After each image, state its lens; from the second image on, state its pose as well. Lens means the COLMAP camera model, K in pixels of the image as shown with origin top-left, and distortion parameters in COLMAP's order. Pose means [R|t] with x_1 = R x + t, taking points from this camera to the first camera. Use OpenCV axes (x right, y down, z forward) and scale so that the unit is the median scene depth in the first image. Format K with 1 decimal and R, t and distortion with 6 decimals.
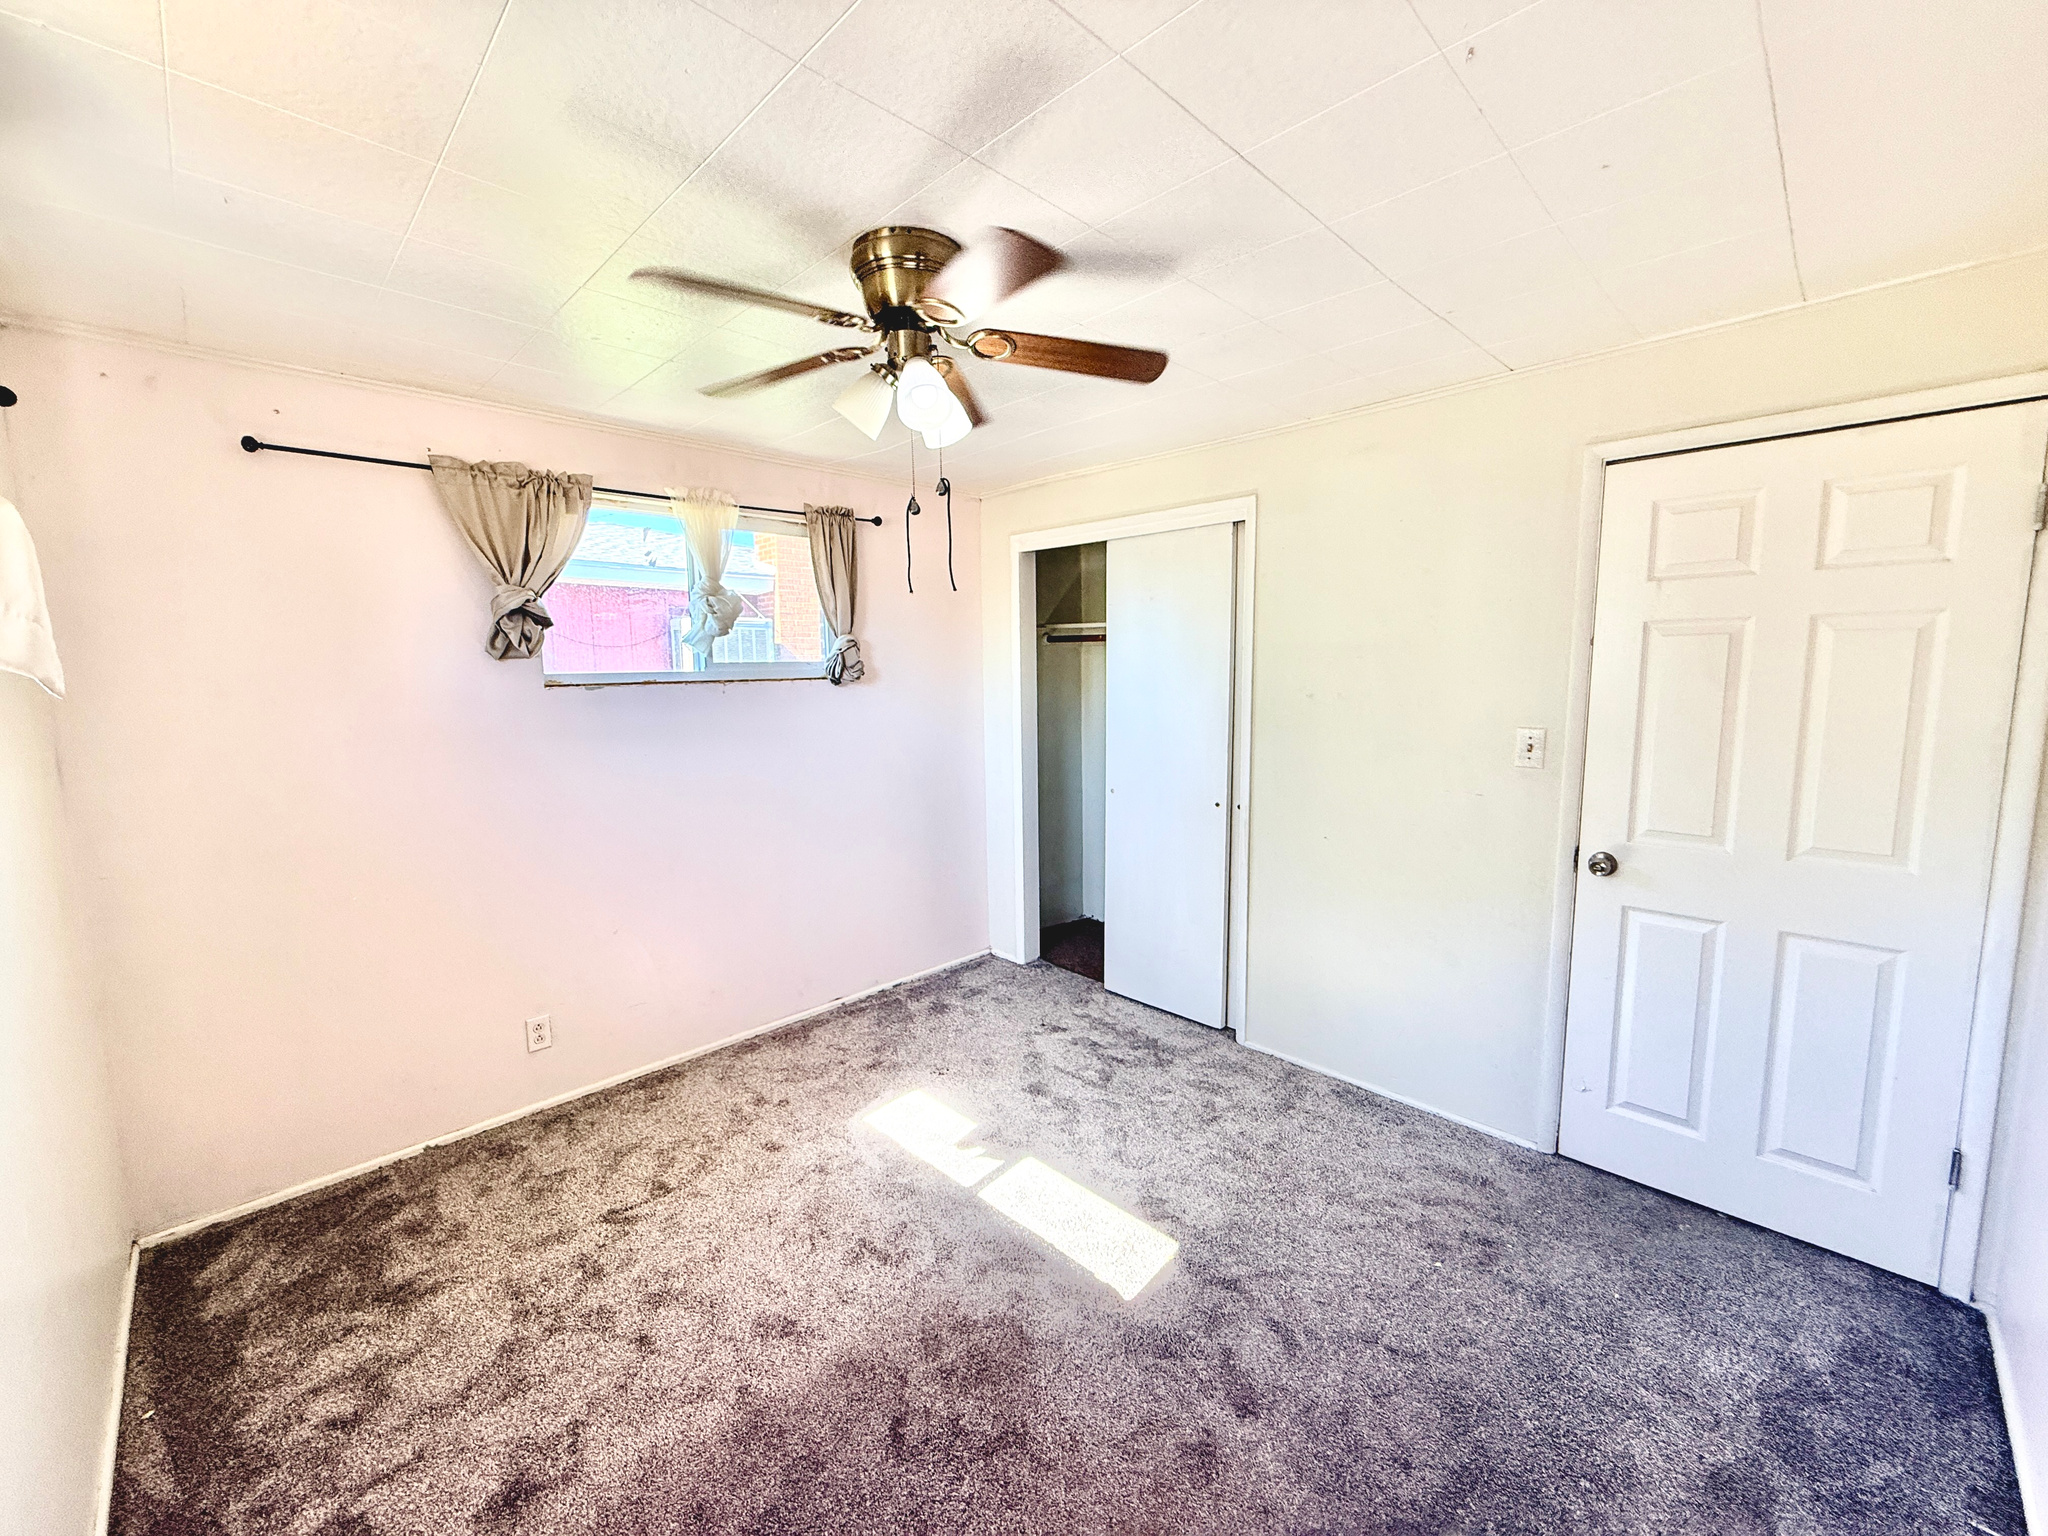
lens RADIAL K [[815.5, 0, 1015.5], [0, 815.5, 765.3], [0, 0, 1]] dist [0.000482, -0.000020]
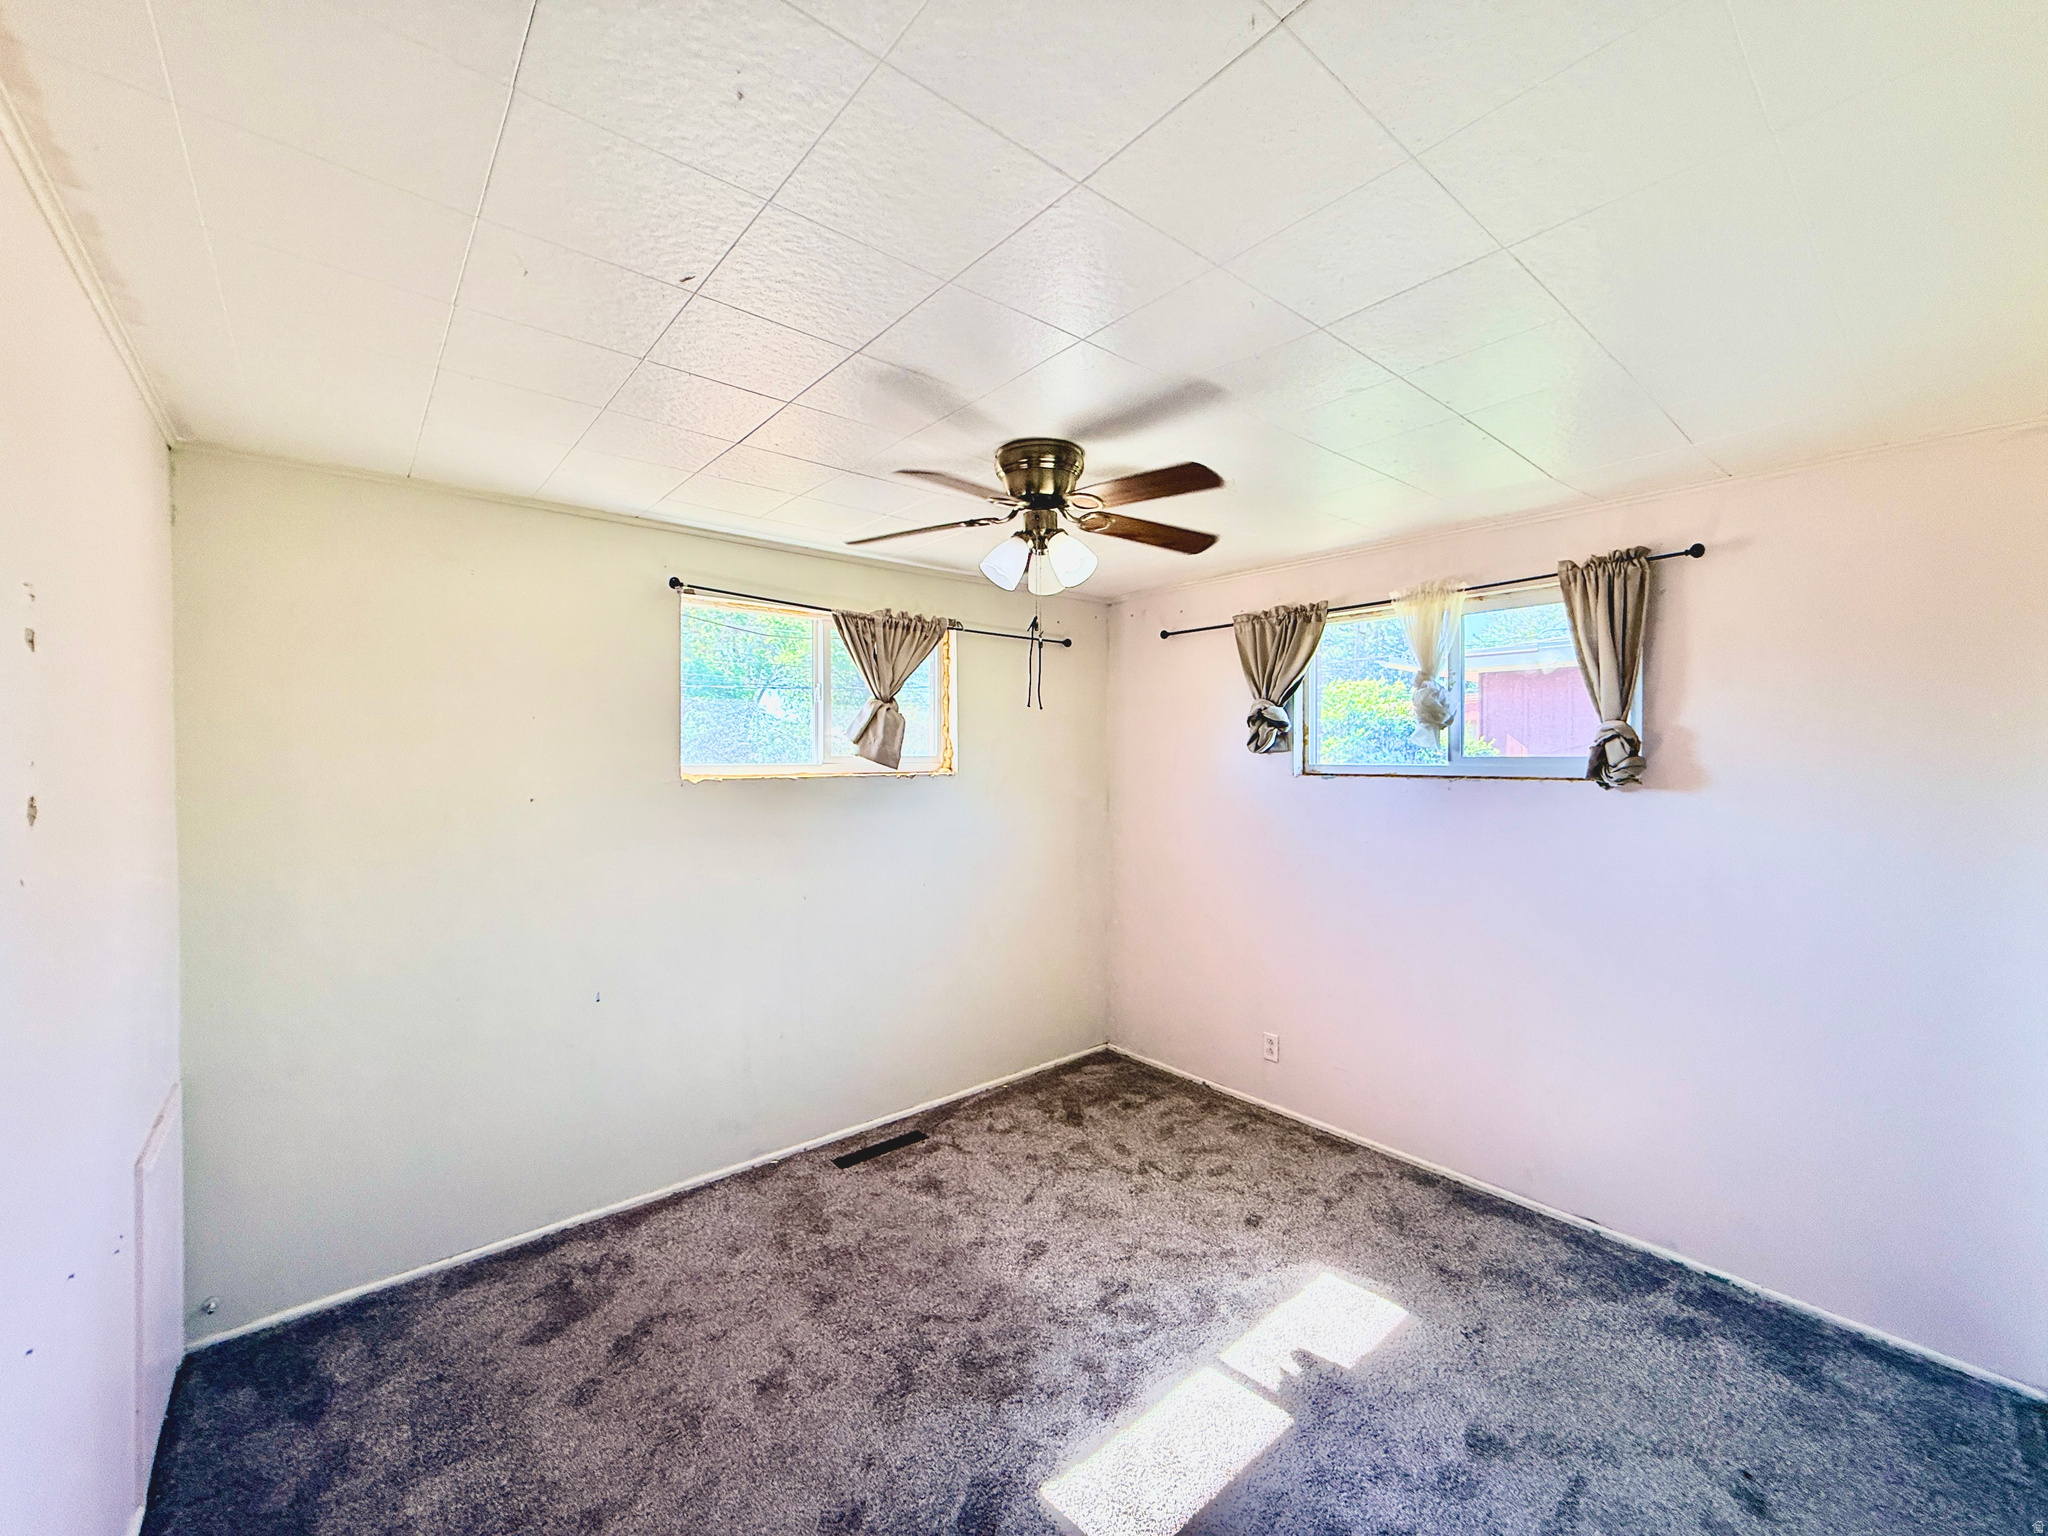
lens RADIAL K [[815.5, 0, 1019.2], [0, 815.5, 750.3], [0, 0, 1]] dist [0.000482, -0.000020]
pose [[-0.075558, 0.009414, -0.997097, 0.714308], [-0.121706, 0.992392, 0.018592, -0.104307], [0.989686, 0.122758, -0.073838, 0.669313]]
